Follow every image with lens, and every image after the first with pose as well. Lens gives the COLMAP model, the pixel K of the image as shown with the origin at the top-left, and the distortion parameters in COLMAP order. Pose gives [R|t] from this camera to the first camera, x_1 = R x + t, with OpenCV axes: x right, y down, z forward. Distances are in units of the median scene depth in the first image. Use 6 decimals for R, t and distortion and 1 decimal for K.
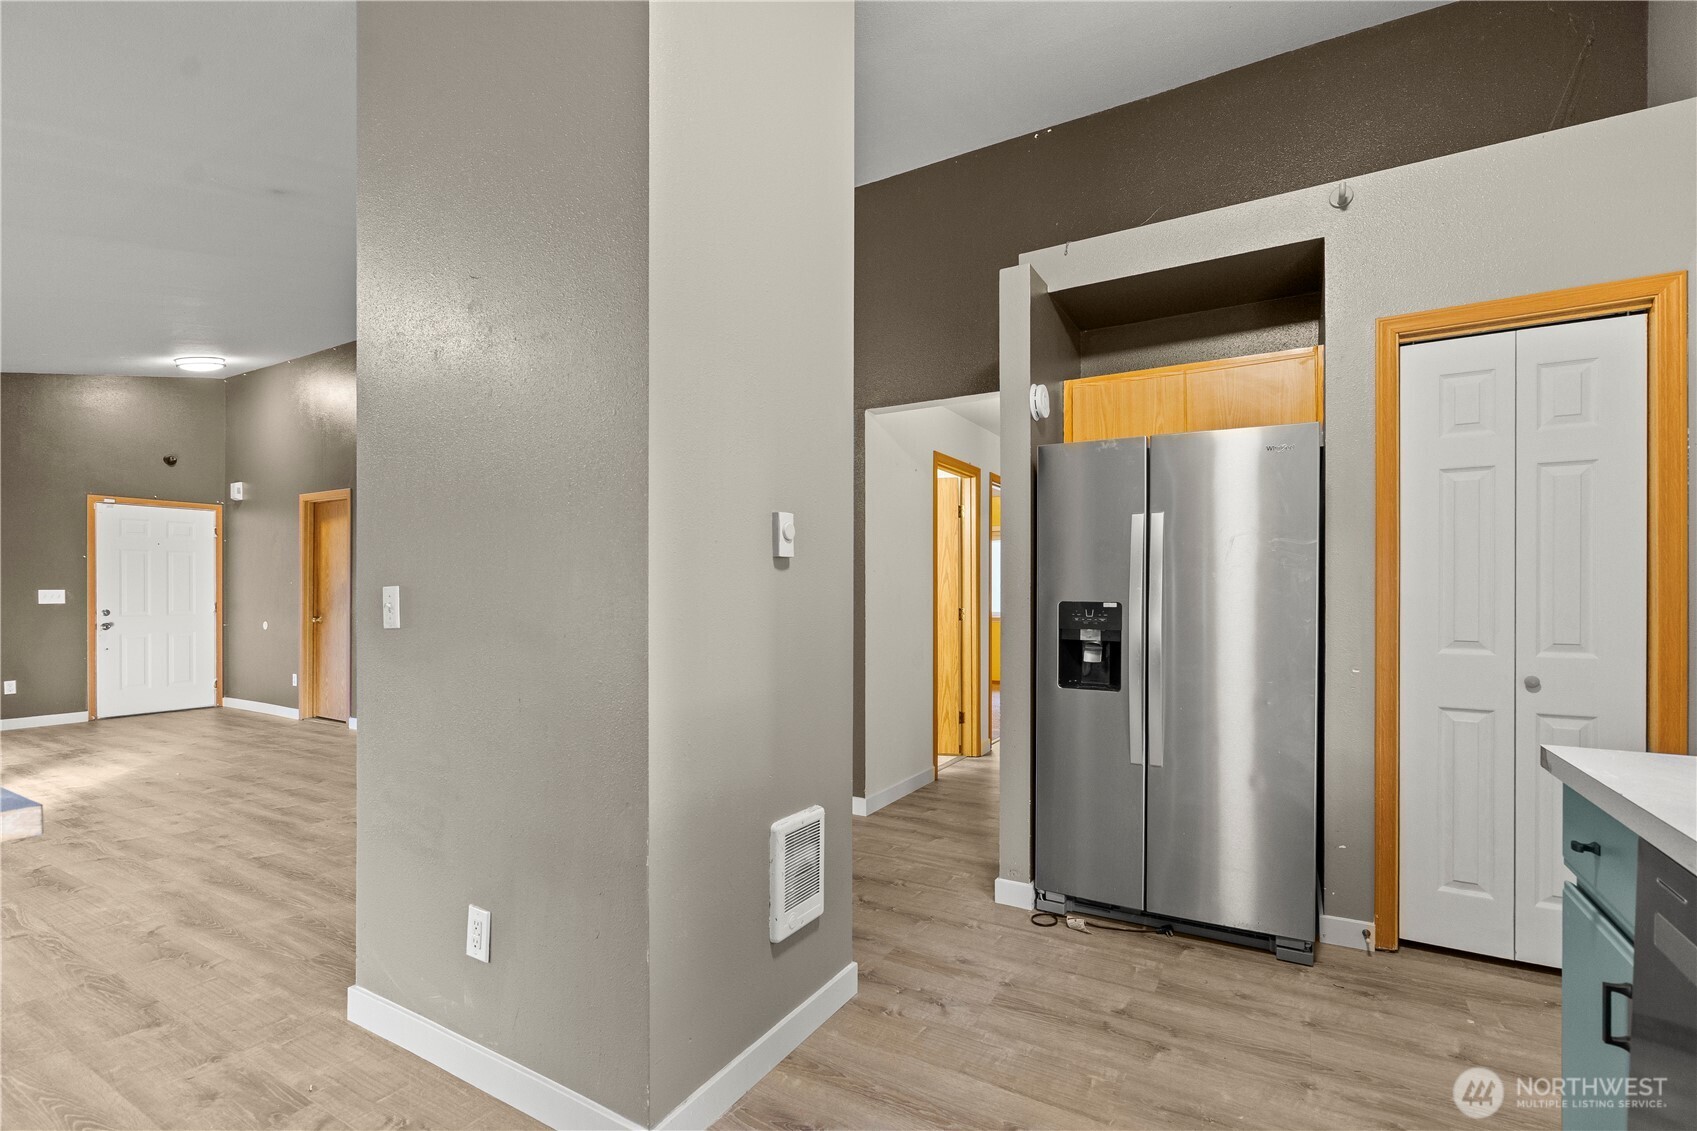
lens RADIAL K [[768.0, 0, 850.0], [0, 768.0, 591.5], [0, 0, 1]] dist [-0.003570, 0.001212]
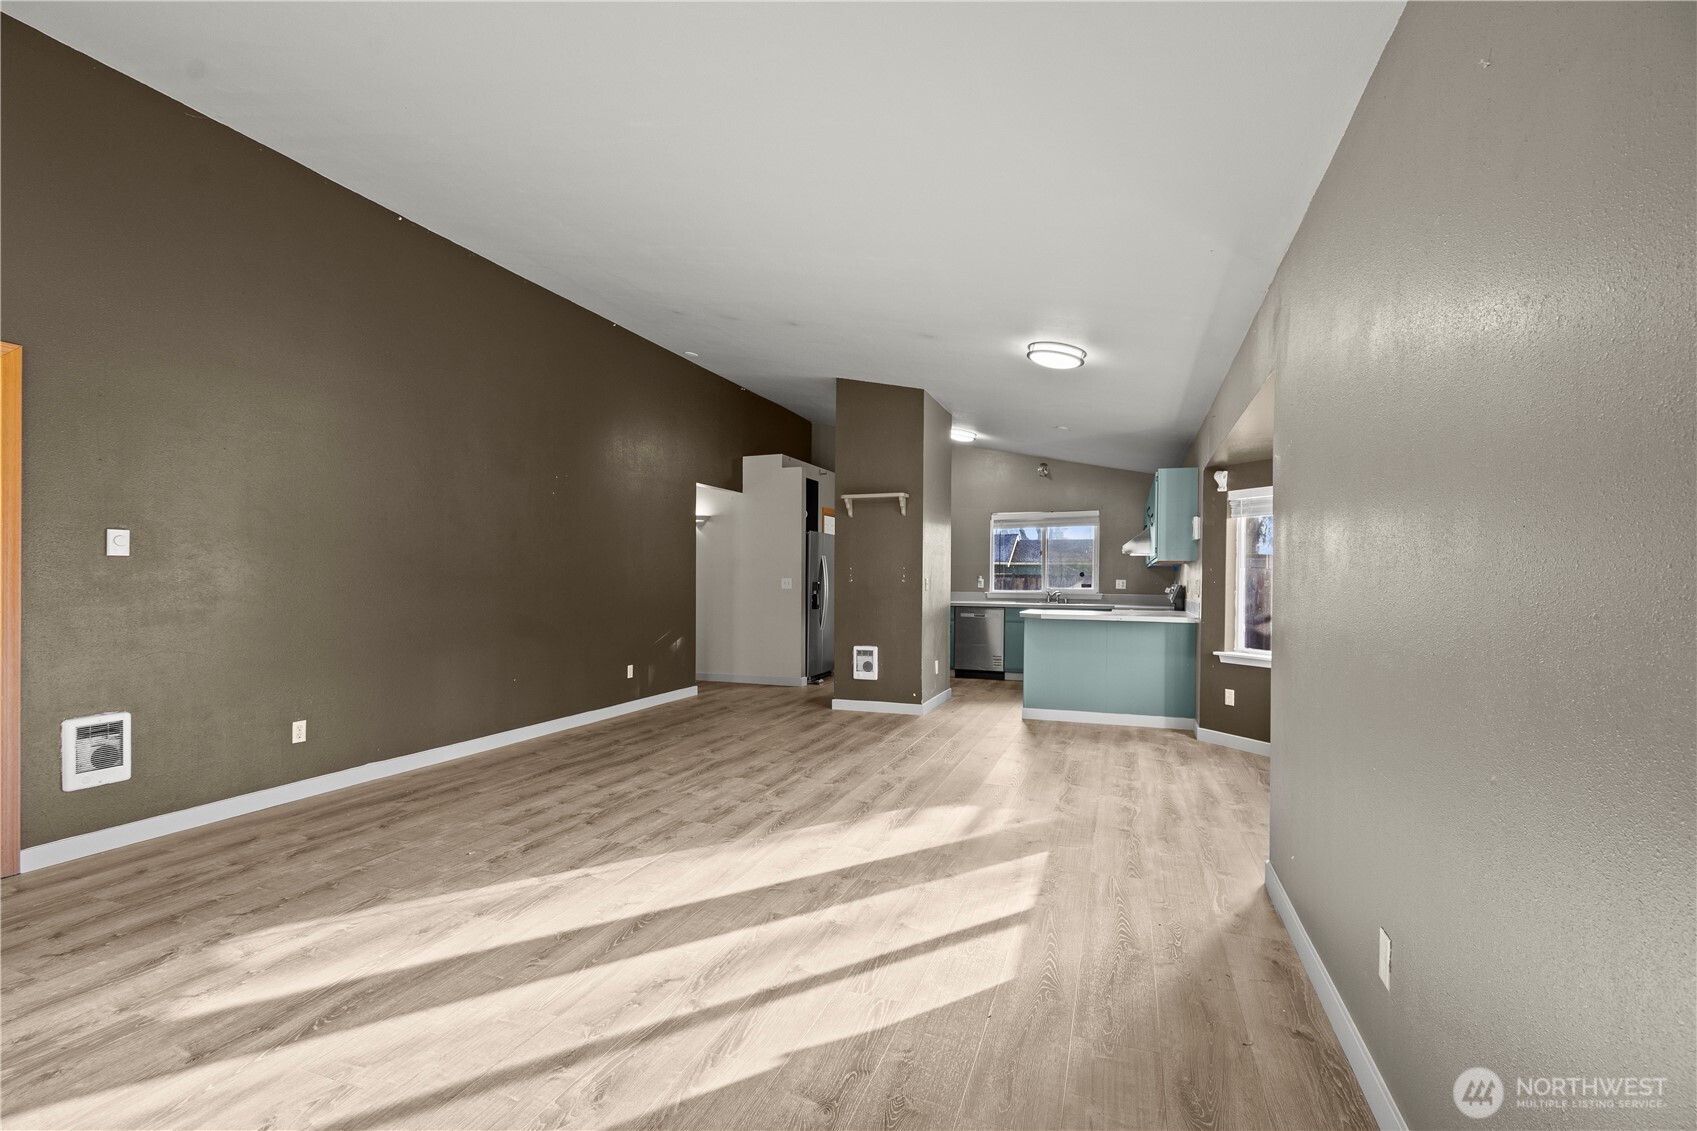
lens RADIAL K [[768.0, 0, 838.0], [0, 768.0, 580.0], [0, 0, 1]] dist [-0.003570, 0.001212]
pose [[-0.169694, -0.002249, 0.985494, -1.114166], [-0.005092, 0.999986, 0.001405, 0.001234], [-0.985484, -0.004779, -0.169703, 0.568065]]
